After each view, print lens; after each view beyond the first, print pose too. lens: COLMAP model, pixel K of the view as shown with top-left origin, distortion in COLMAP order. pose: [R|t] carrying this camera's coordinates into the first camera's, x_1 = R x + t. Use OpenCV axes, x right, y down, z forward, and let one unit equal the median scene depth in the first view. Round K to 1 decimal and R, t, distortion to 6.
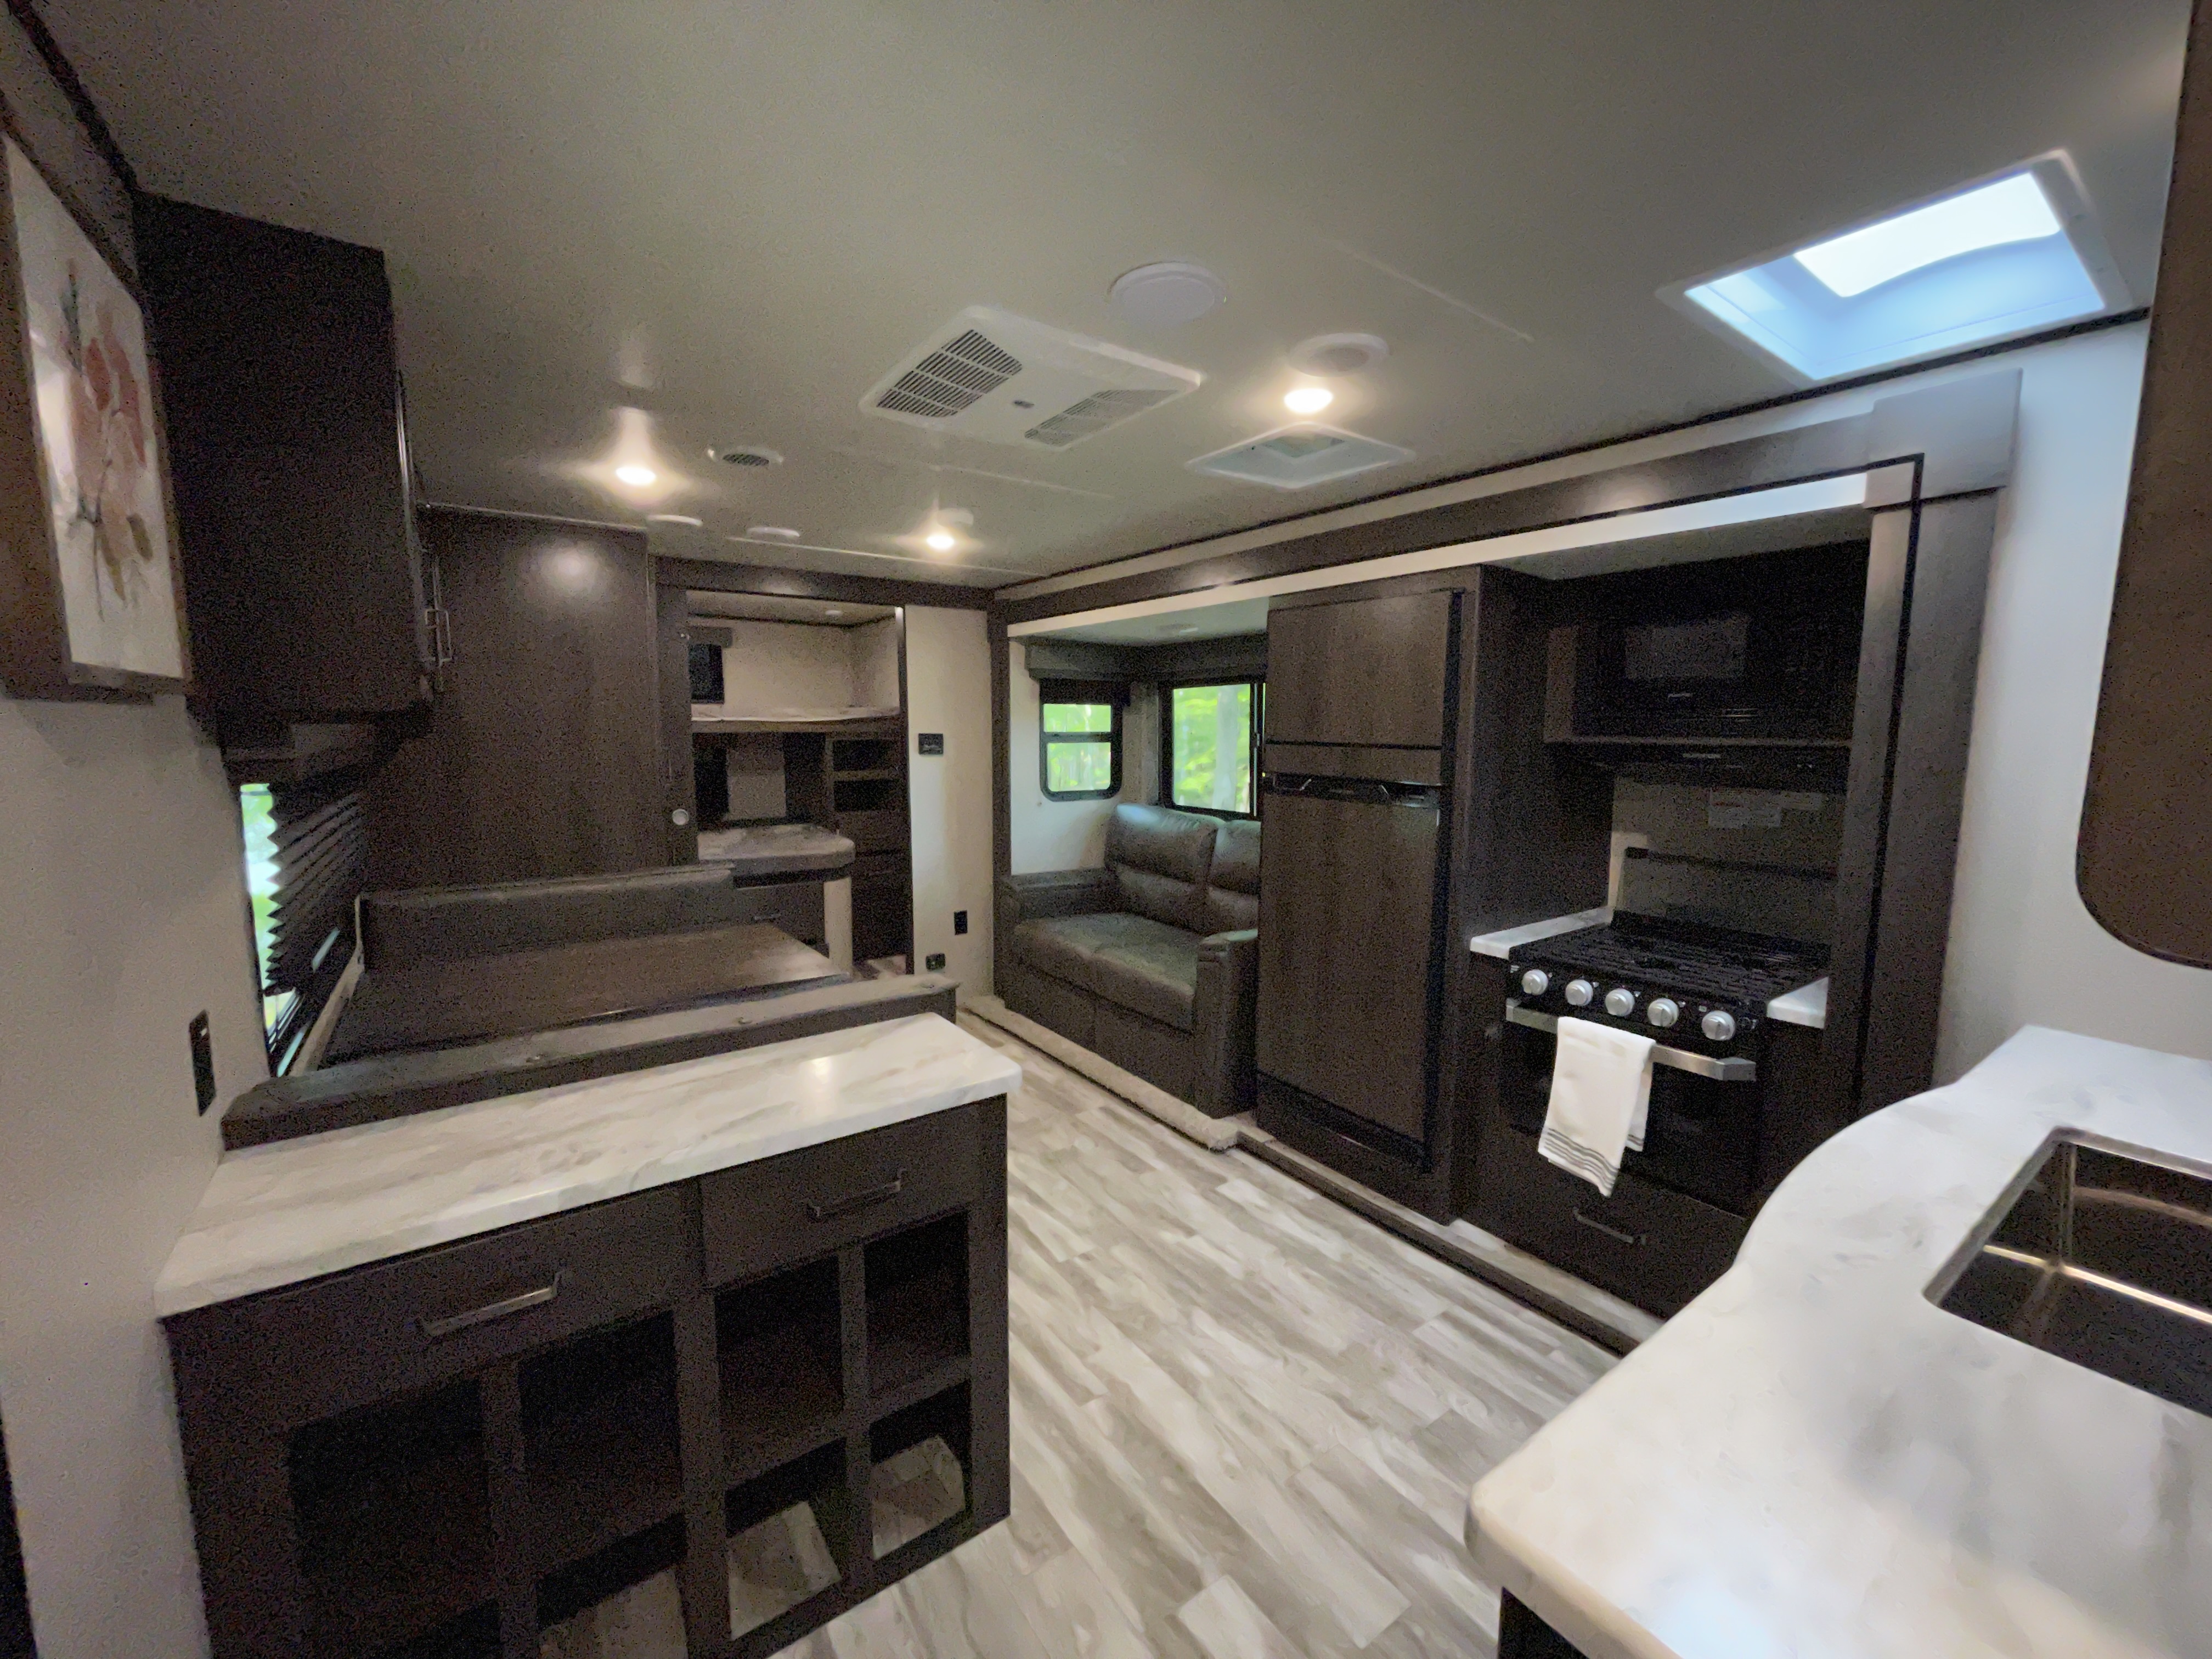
lens RADIAL K [[891.8, 0, 1108.5], [0, 891.8, 820.8], [0, 0, 1]] dist [-0.002314, 0.000905]
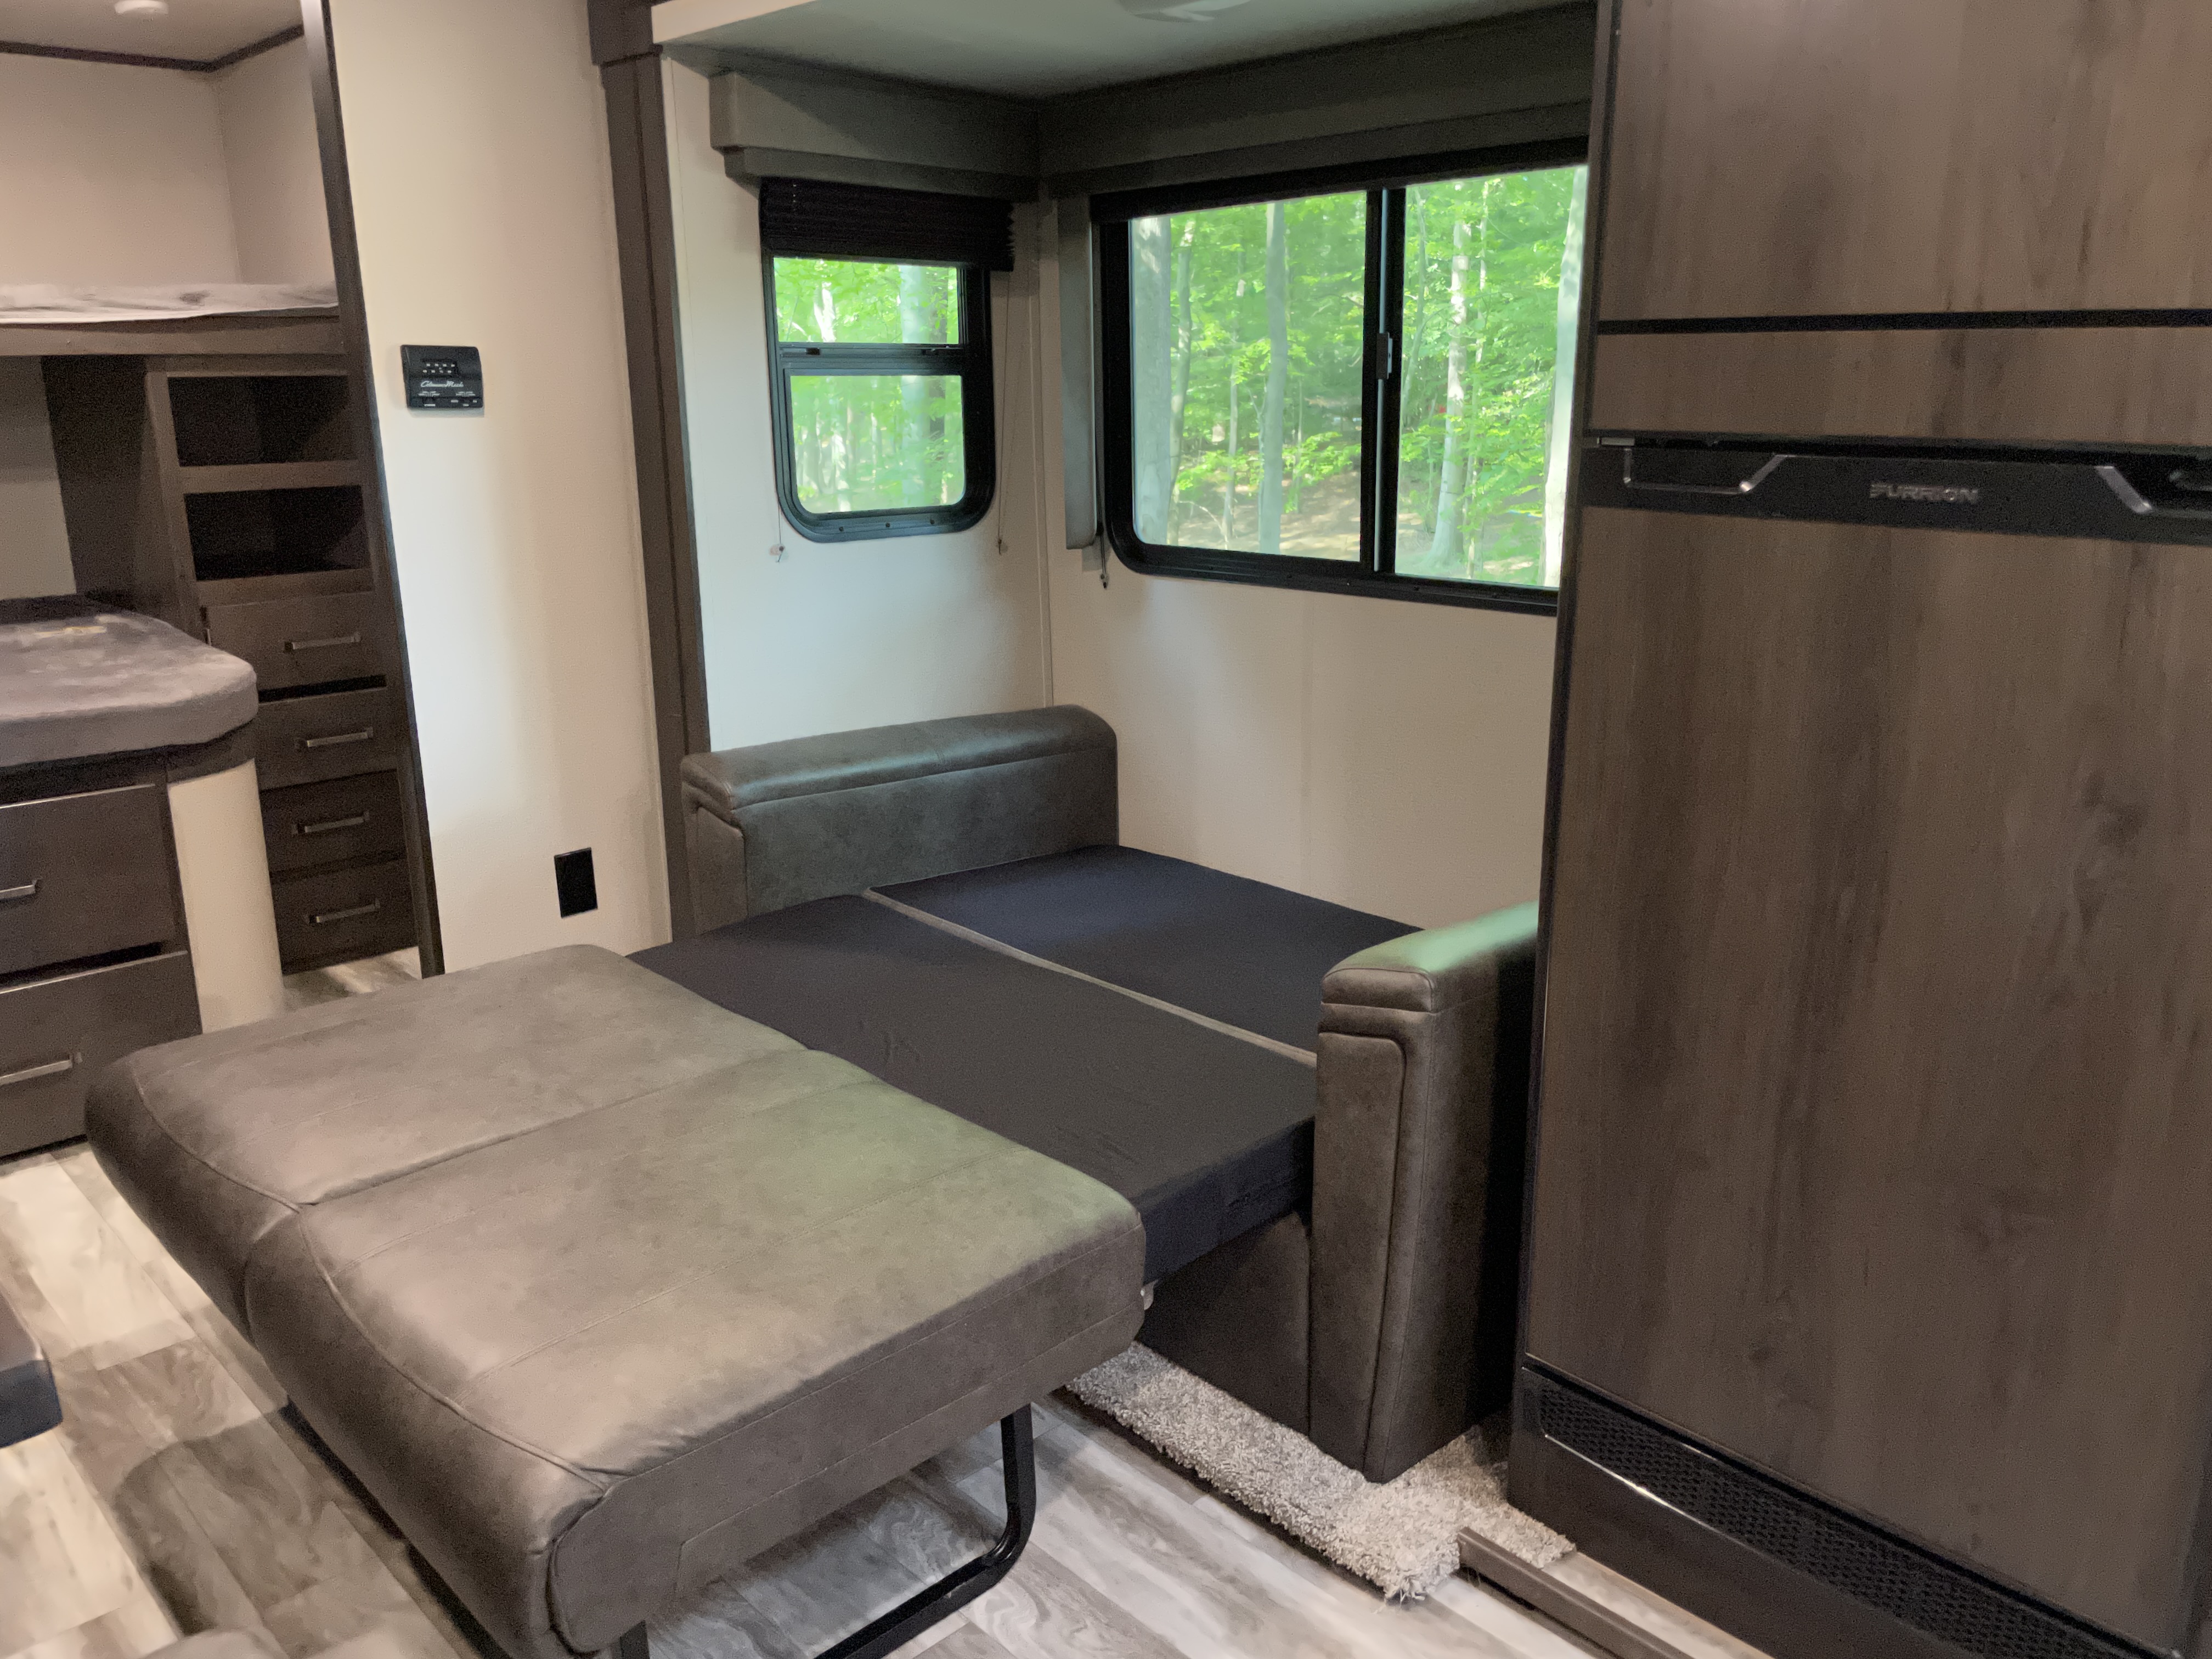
lens RADIAL K [[1709.9, 0, 1103.9], [0, 1709.9, 825.1], [0, 0, 1]] dist [0.045901, -0.024646]
pose [[0.990813, -0.046203, 0.127101, -0.041269], [0.026391, 0.987819, 0.153354, -0.012247], [-0.132638, -0.148591, 0.979963, 0.297041]]
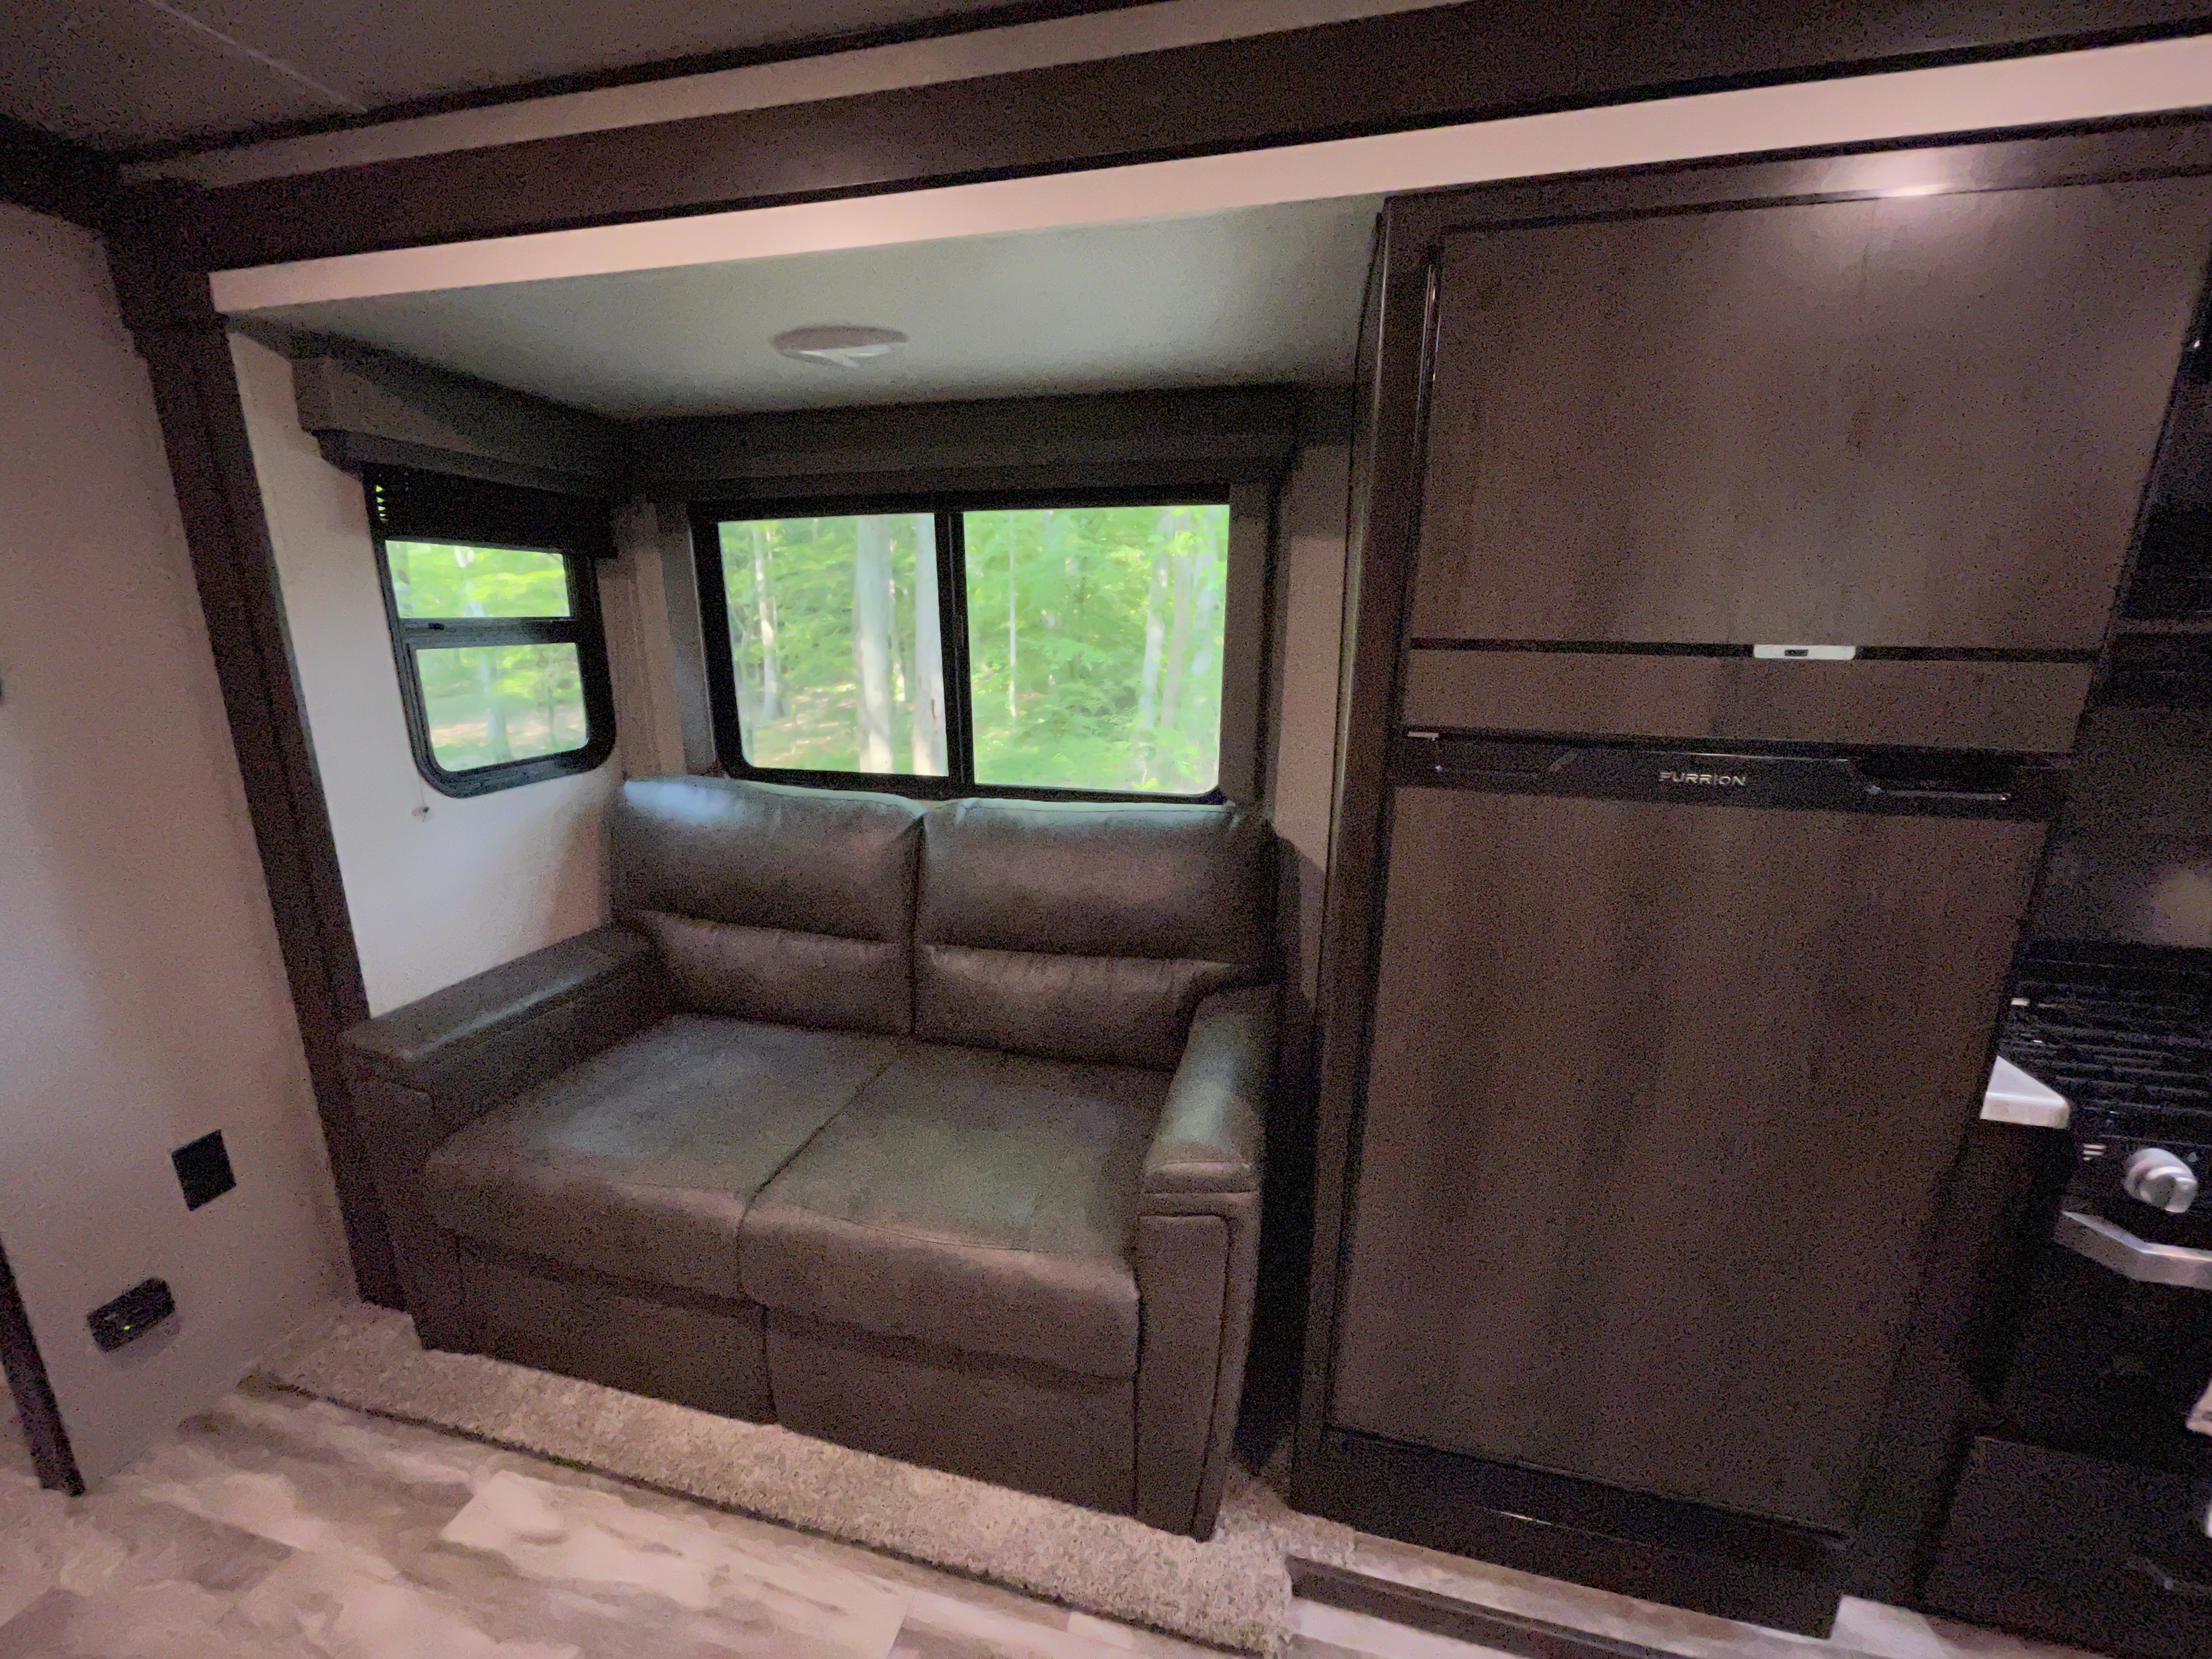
lens RADIAL K [[891.8, 0, 1100.4], [0, 891.8, 830.7], [0, 0, 1]] dist [-0.002314, 0.000905]
pose [[0.764145, -0.157722, 0.625465, -0.097851], [0.069915, 0.984185, 0.162764, -0.054255], [-0.641244, -0.080646, 0.763087, 0.534825]]
